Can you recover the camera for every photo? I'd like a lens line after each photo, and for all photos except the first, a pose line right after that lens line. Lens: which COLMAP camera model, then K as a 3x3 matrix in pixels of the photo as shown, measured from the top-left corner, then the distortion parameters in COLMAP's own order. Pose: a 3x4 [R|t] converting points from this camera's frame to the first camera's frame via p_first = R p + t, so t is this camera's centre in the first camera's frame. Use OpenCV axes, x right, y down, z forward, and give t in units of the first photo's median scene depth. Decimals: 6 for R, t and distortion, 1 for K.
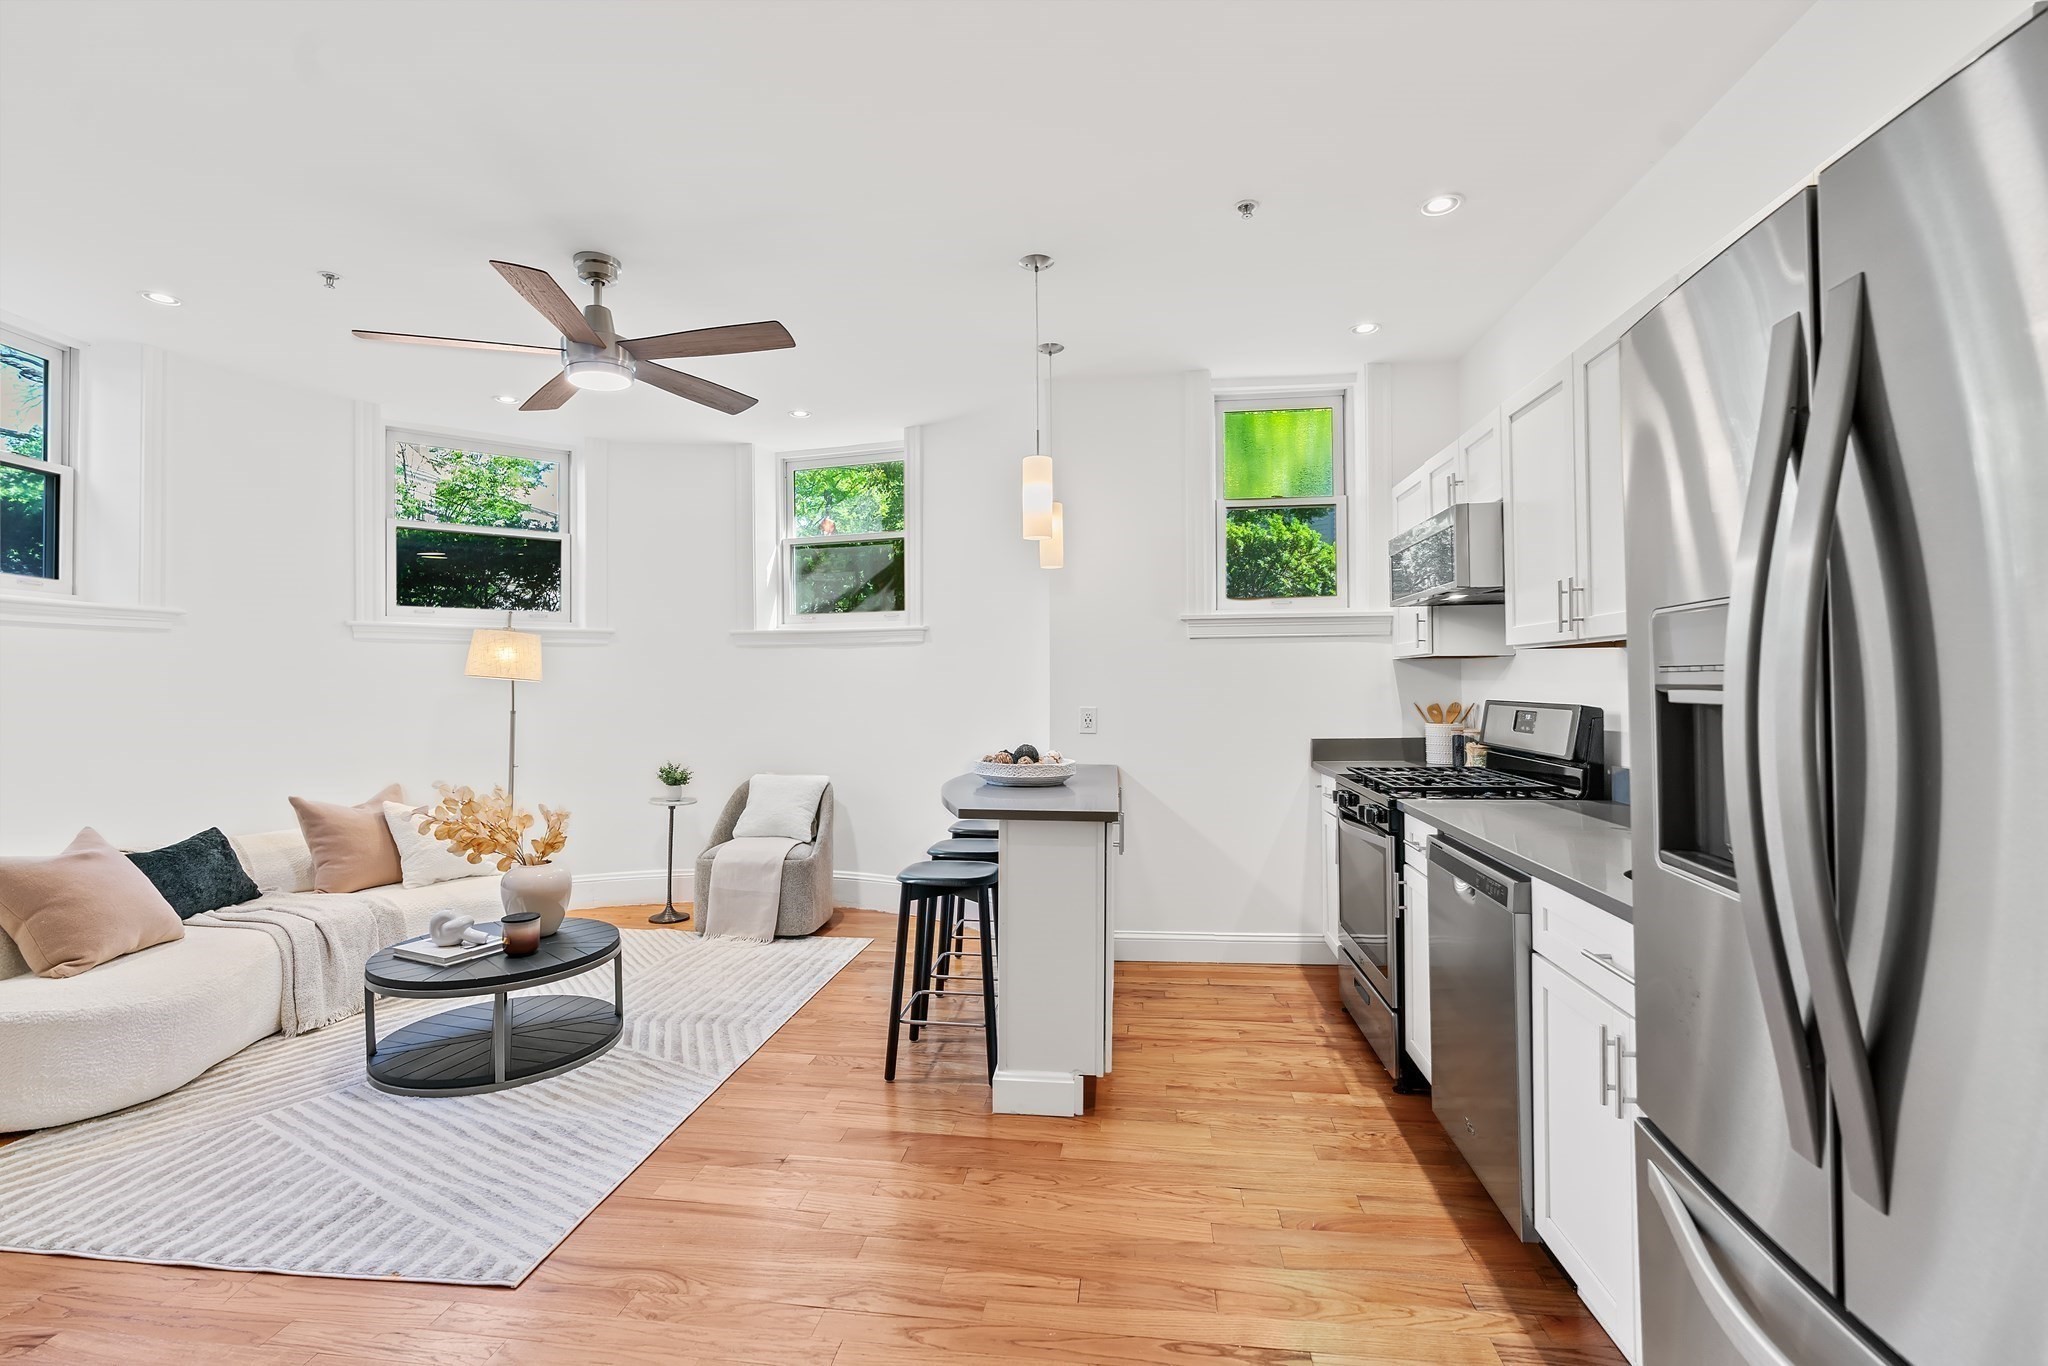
lens RADIAL K [[917.5, 0, 1023.6], [0, 917.5, 674.2], [0, 0, 1]] dist [-0.008057, 0.006476]
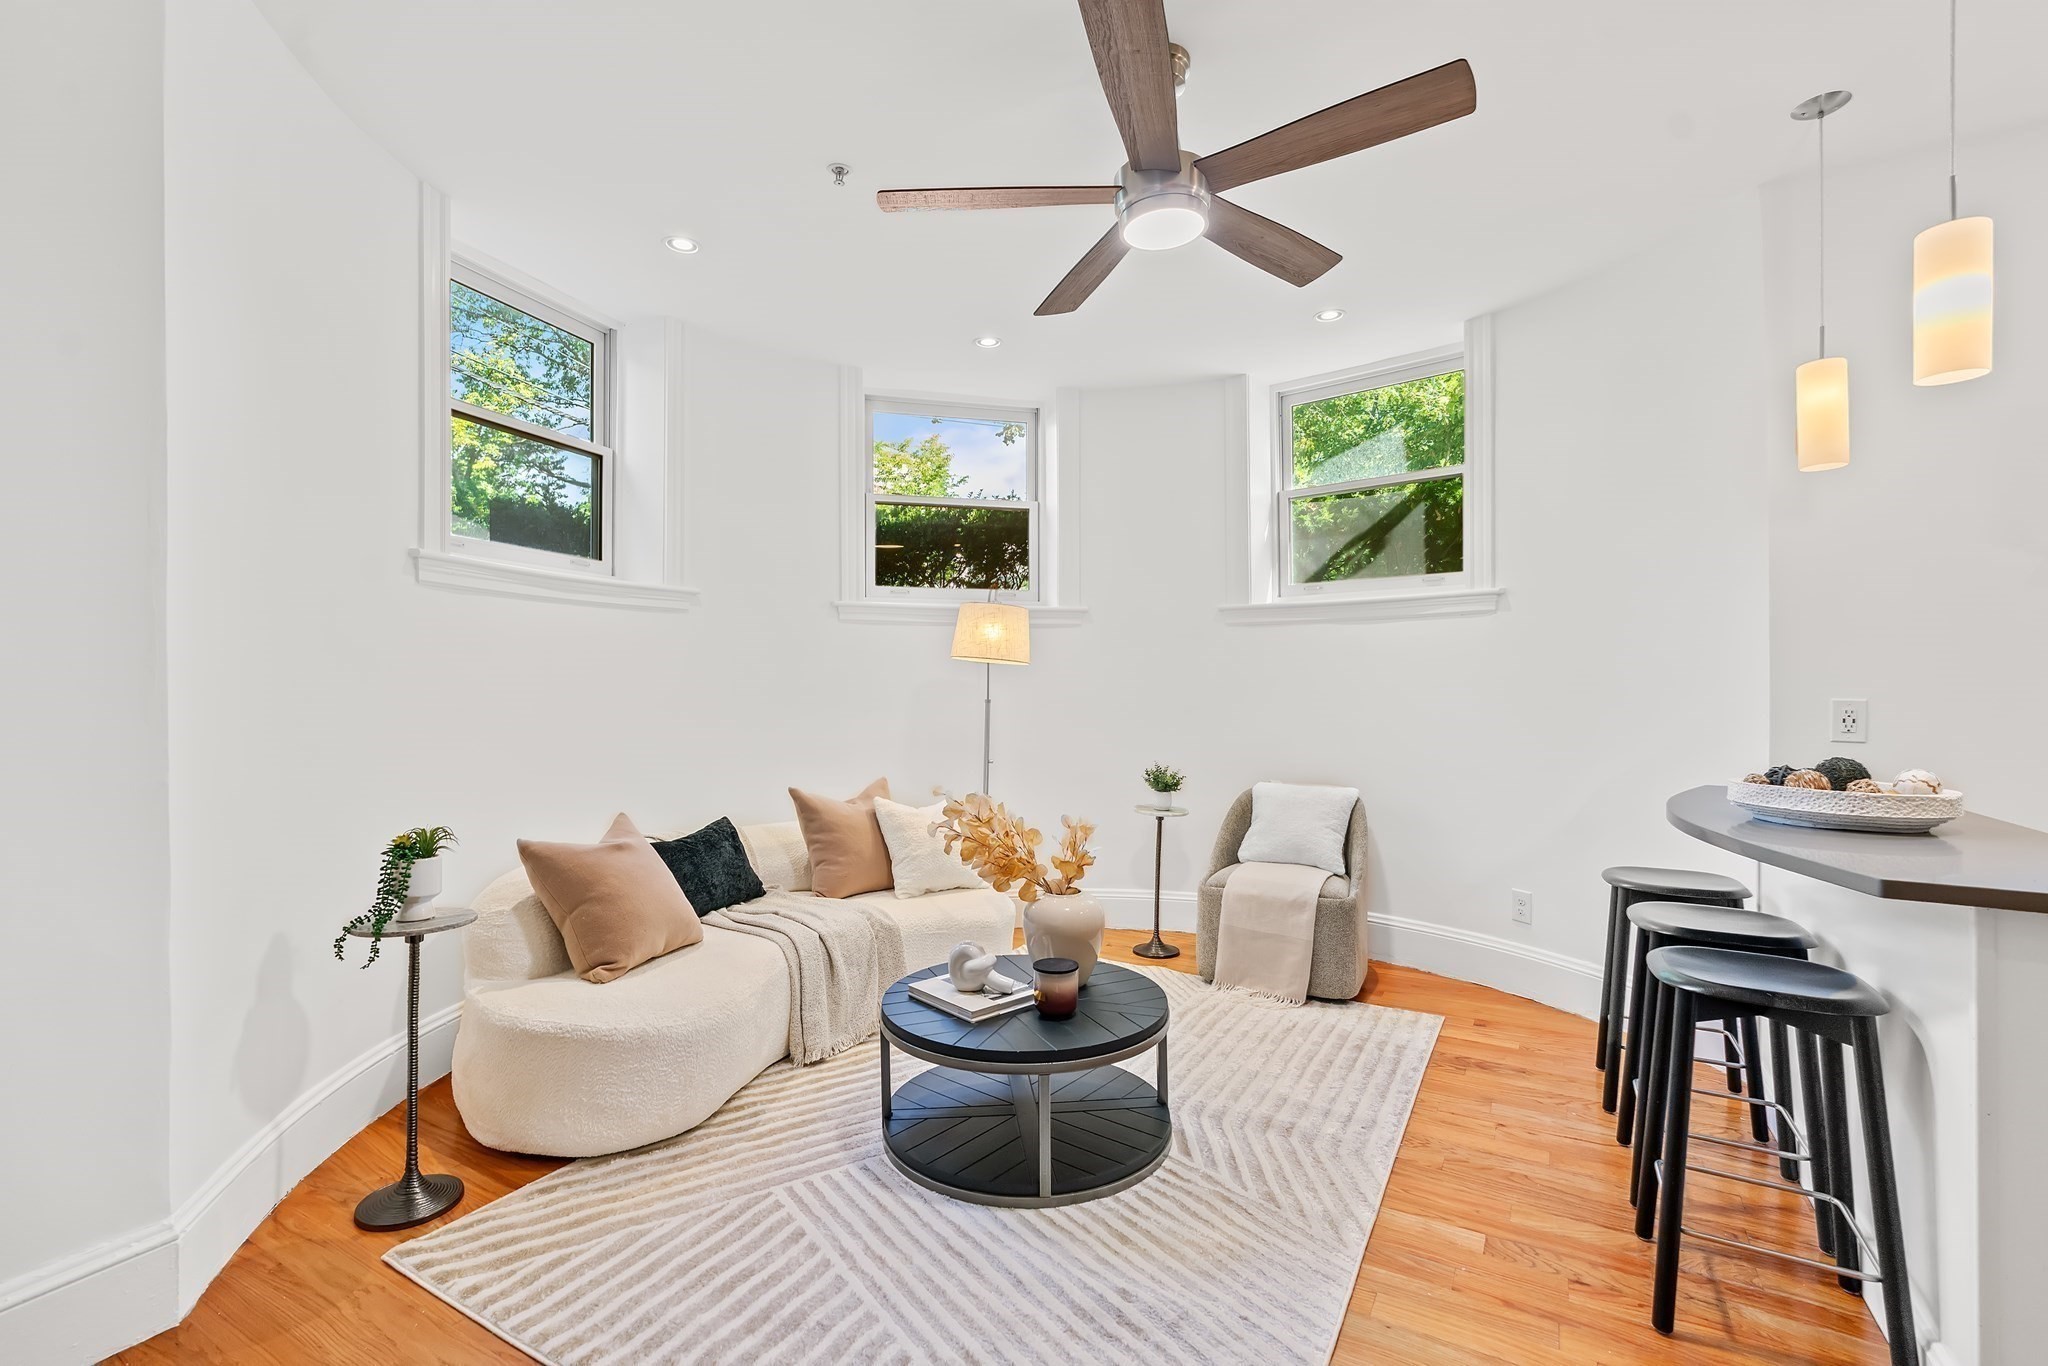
lens RADIAL K [[917.5, 0, 1024.4], [0, 917.5, 682.1], [0, 0, 1]] dist [-0.008057, 0.006476]
pose [[0.923611, 0.001953, -0.383326, -0.260850], [-0.000004, 0.999987, 0.005086, 0.026004], [0.383331, -0.004696, 0.923599, 0.270715]]
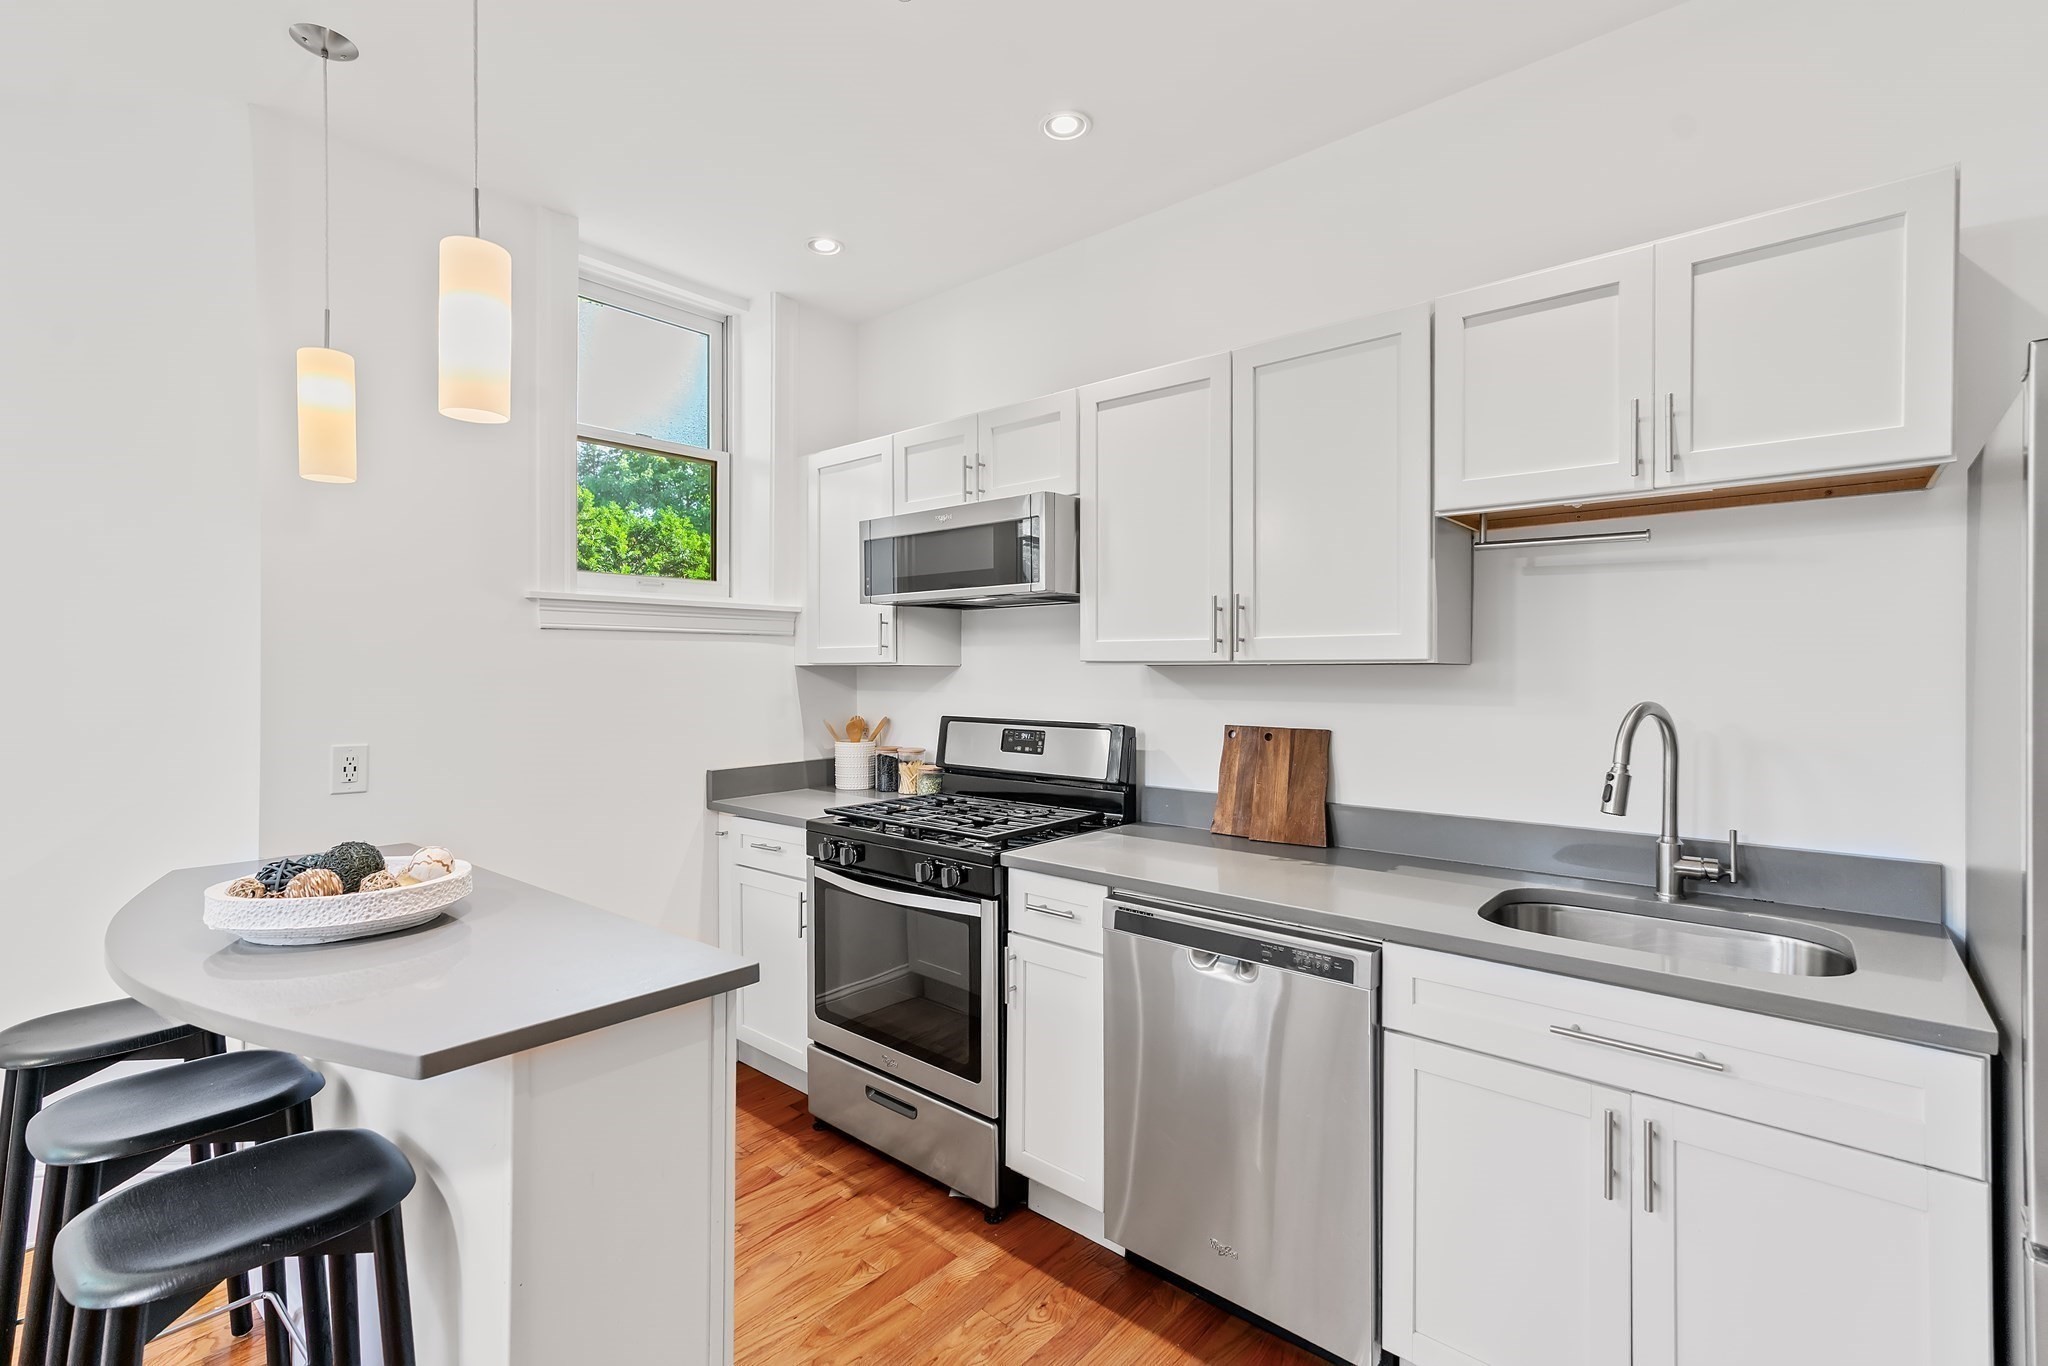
lens RADIAL K [[917.5, 0, 999.4], [0, 917.5, 670.6], [0, 0, 1]] dist [-0.008057, 0.006476]
pose [[0.560742, 0.005944, 0.827969, -0.207668], [-0.013184, 0.999912, 0.001751, -0.018657], [-0.827886, -0.011898, 0.560770, 0.467961]]
